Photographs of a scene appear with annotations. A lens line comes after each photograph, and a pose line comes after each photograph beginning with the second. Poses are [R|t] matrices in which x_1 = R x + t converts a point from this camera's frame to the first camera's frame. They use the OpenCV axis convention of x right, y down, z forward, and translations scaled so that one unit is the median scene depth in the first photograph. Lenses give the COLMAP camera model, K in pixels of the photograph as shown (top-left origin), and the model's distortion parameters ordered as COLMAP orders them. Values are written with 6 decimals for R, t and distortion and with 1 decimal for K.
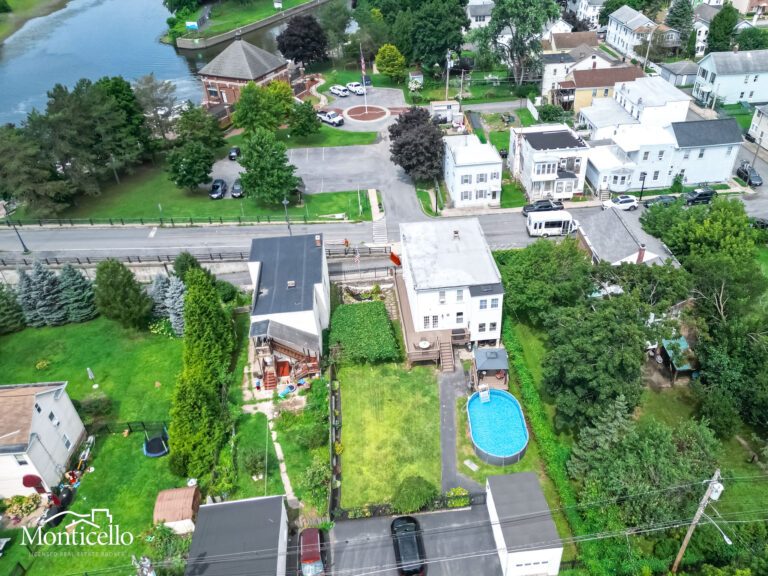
lens RADIAL K [[602.4, 0, 428.4], [0, 602.4, 323.7], [0, 0, 1]] dist [0.058629, -0.056907]
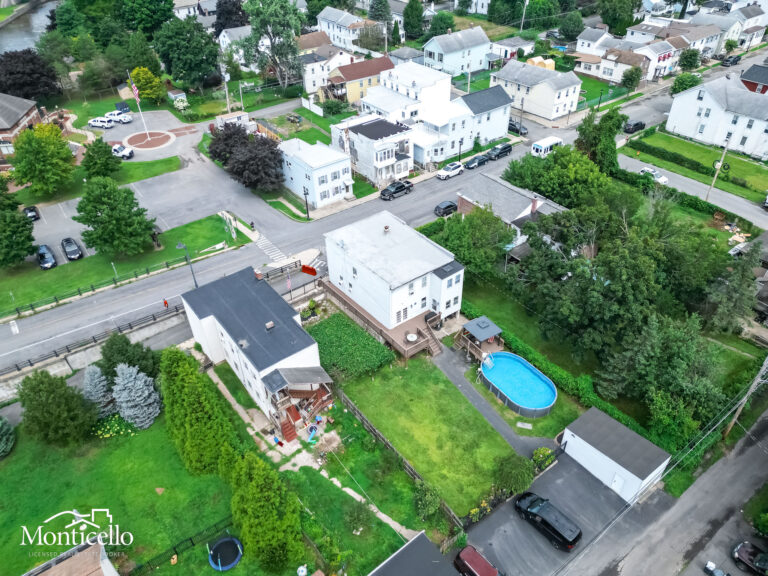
lens RADIAL K [[542.8, 0, 384.0], [0, 542.8, 288.0], [0, 0, 1]] dist [0.062813, -0.057400]
pose [[0.863819, -0.304718, 0.401202, -0.275016], [0.310396, 0.949152, 0.052586, -0.076535], [-0.396826, 0.079106, 0.914479, 0.108684]]
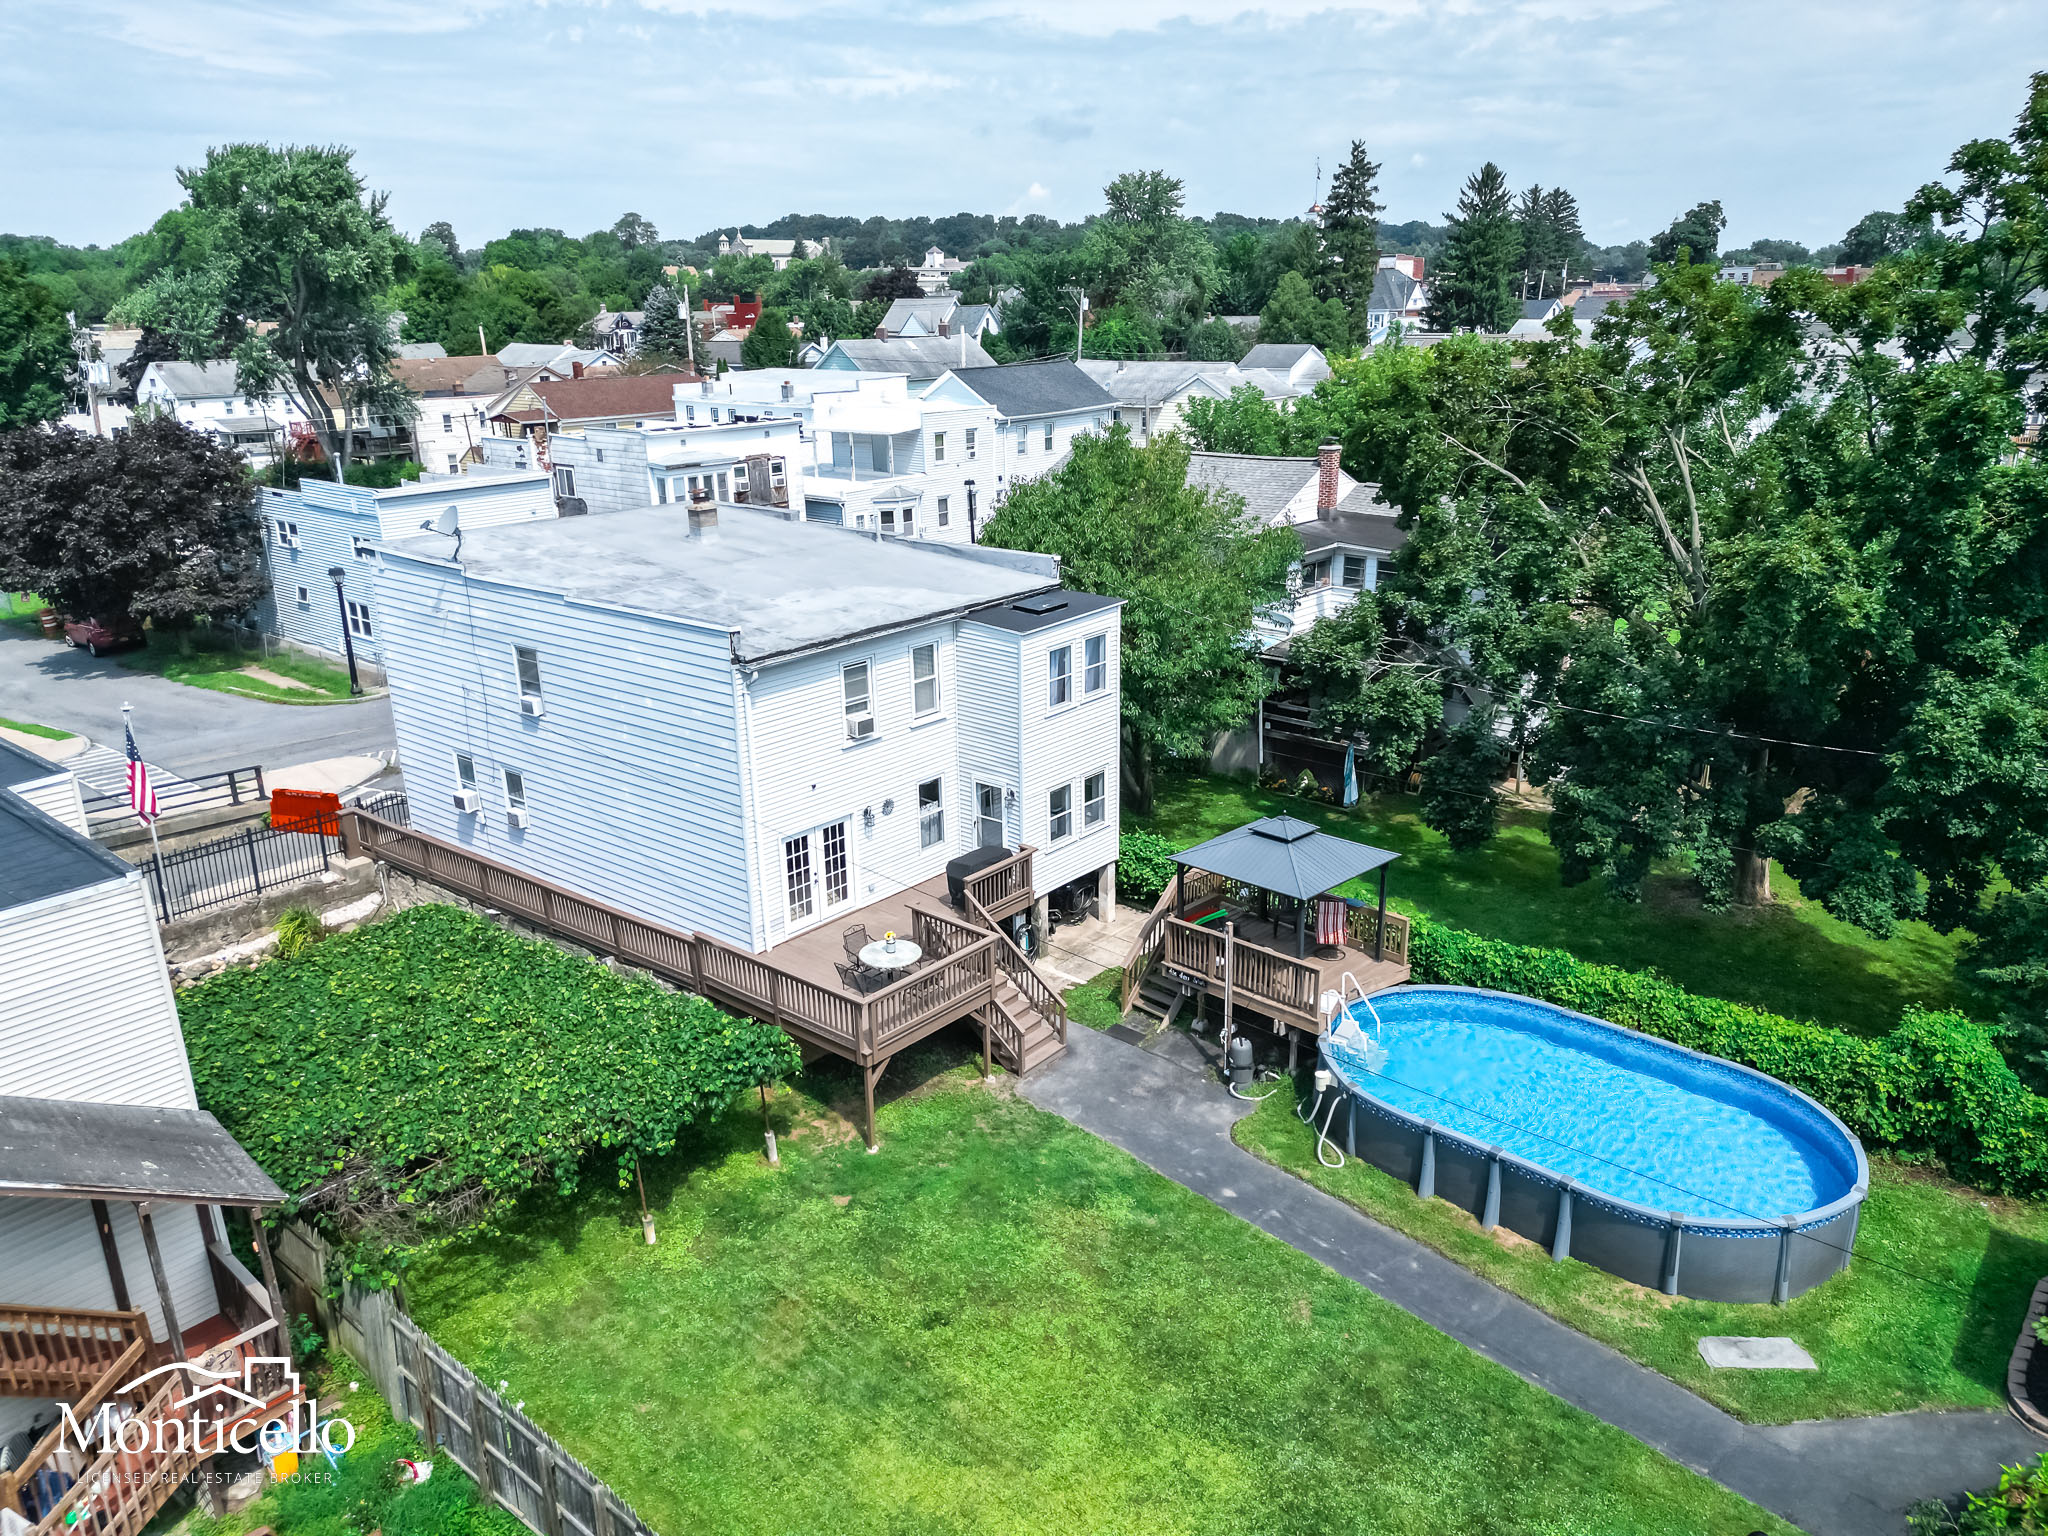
lens RADIAL K [[1447.5, 0, 1024.0], [0, 1447.5, 768.0], [0, 0, 1]] dist [0.062813, -0.057400]
pose [[0.733637, -0.202765, 0.648585, -0.162701], [0.418937, 0.886444, -0.196747, 0.058570], [-0.535041, 0.416057, 0.735274, 0.452596]]
